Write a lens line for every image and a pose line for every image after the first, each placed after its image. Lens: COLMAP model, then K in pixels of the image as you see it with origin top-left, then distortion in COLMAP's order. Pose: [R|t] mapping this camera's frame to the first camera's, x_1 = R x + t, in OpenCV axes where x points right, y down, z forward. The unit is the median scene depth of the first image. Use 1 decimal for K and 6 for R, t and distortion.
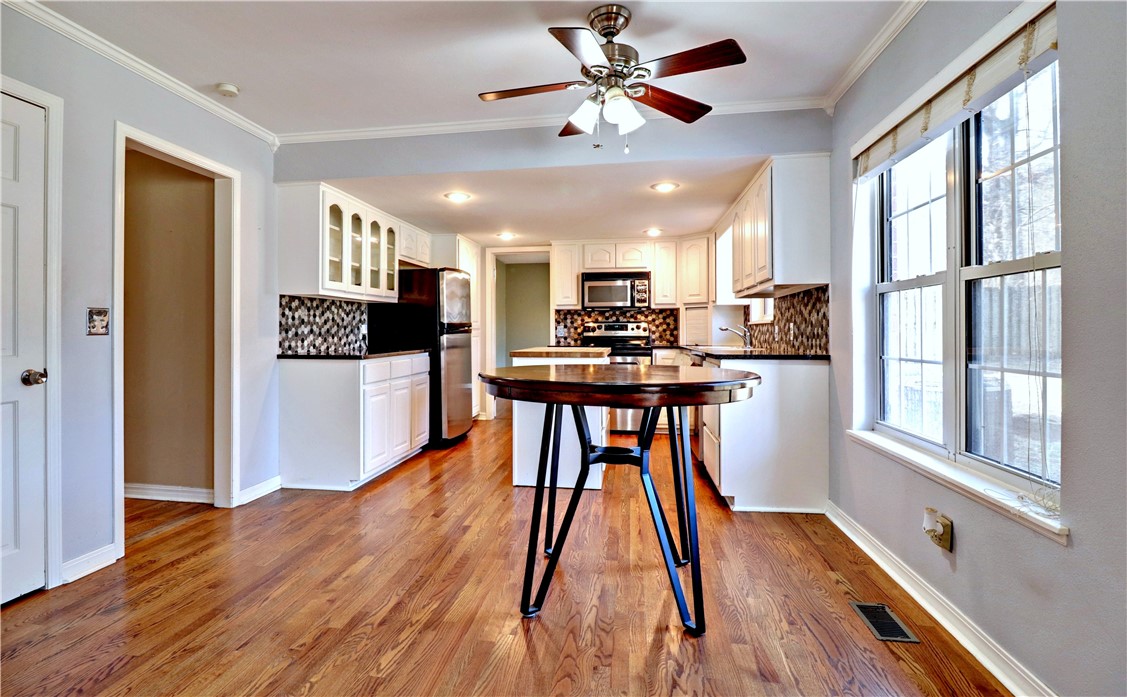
lens RADIAL K [[593.4, 0, 517.6], [0, 593.4, 331.2], [0, 0, 1]] dist [0.001765, 0.000162]
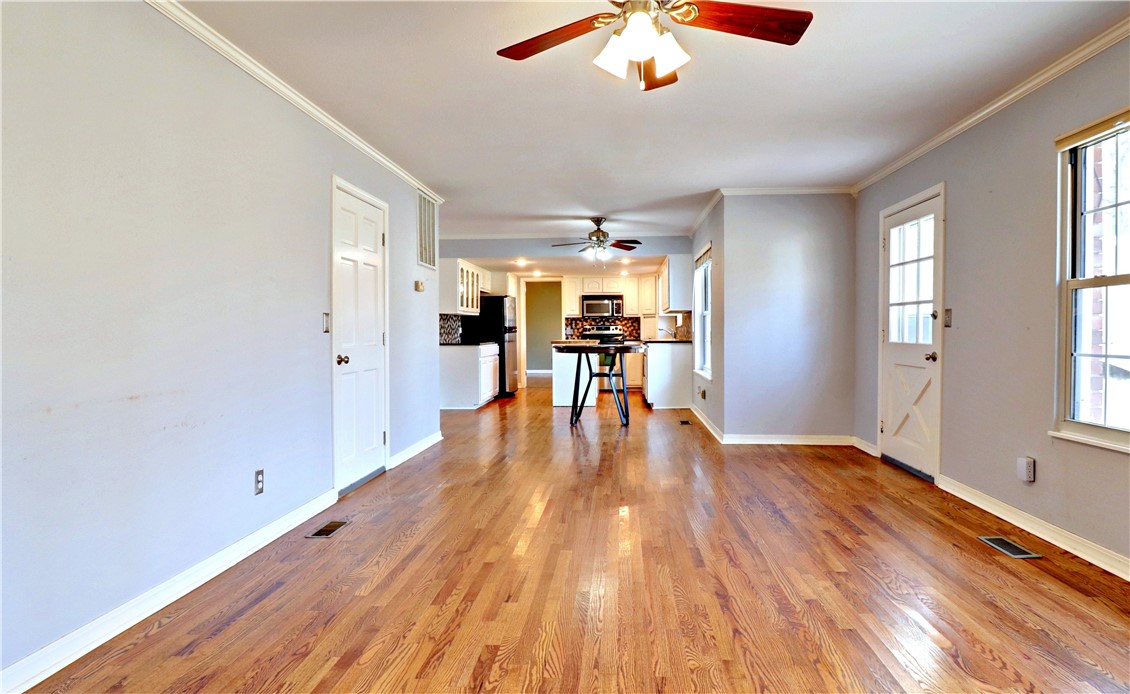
lens RADIAL K [[660.4, 0, 566.0], [0, 660.4, 344.7], [0, 0, 1]] dist [0.001801, 0.000147]
pose [[0.994611, -0.007076, 0.103435, -0.162365], [0.004954, 0.999772, 0.020755, -0.000437], [-0.103559, -0.020131, 0.994420, -1.048837]]
